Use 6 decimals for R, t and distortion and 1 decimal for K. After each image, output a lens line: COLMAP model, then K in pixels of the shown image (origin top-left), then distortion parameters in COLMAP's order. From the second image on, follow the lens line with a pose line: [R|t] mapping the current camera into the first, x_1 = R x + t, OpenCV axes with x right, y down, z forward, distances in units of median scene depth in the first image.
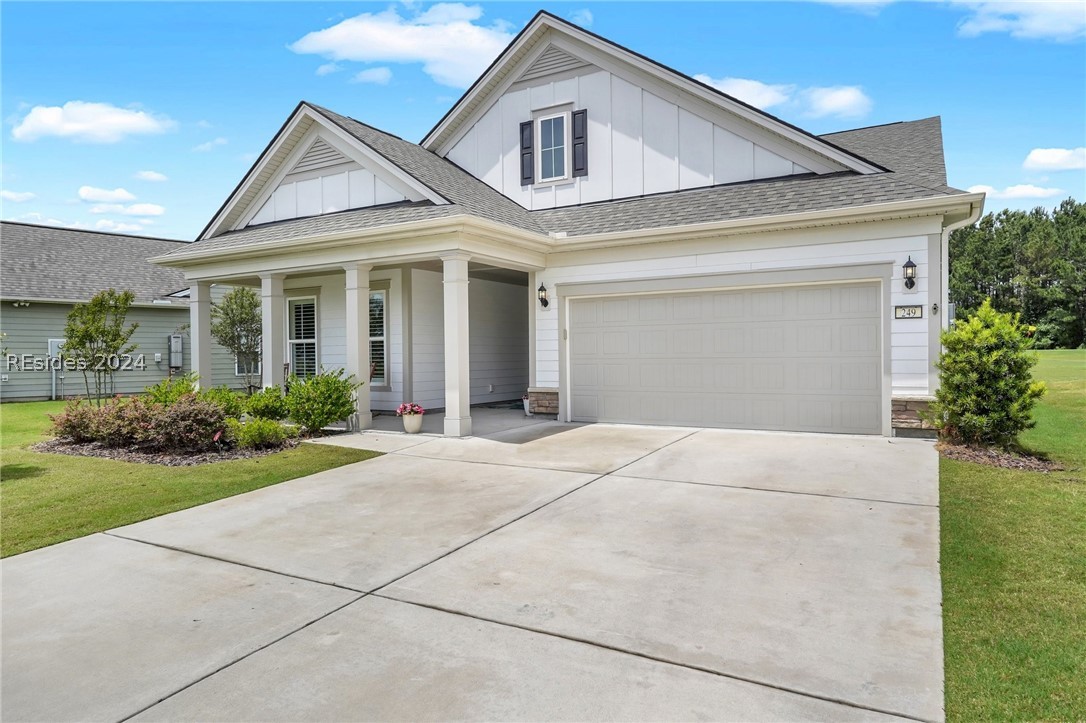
lens RADIAL K [[670.3, 0, 546.2], [0, 670.3, 358.1], [0, 0, 1]] dist [0.007228, -0.000090]
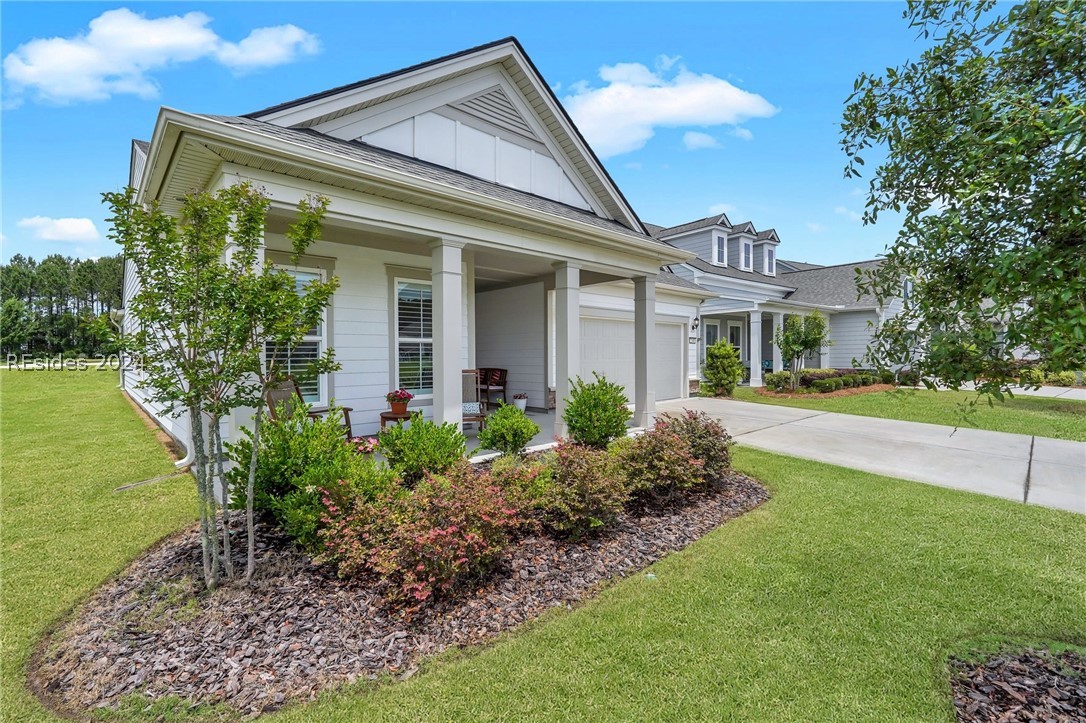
lens RADIAL K [[482.4, 0, 545.7], [0, 482.4, 361.9], [0, 0, 1]] dist [-0.009421, 0.000413]
pose [[0.282754, -0.004233, 0.959183, -0.867234], [0.006161, 0.999978, 0.002597, -0.003809], [-0.959173, 0.005175, 0.282774, 0.782616]]
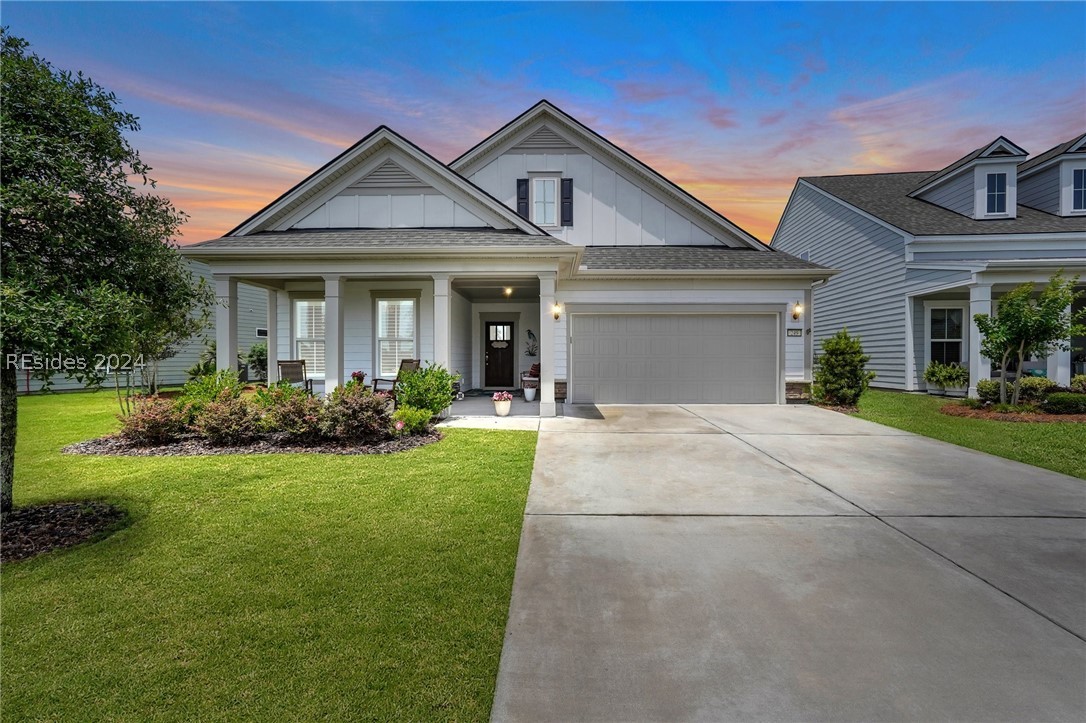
lens RADIAL K [[482.4, 0, 538.0], [0, 482.4, 361.0], [0, 0, 1]] dist [-0.009421, 0.000413]
pose [[0.876035, 0.007629, 0.482186, -0.505464], [-0.005660, 0.999969, -0.005538, 0.012898], [-0.482213, 0.002123, 0.876051, 0.169250]]
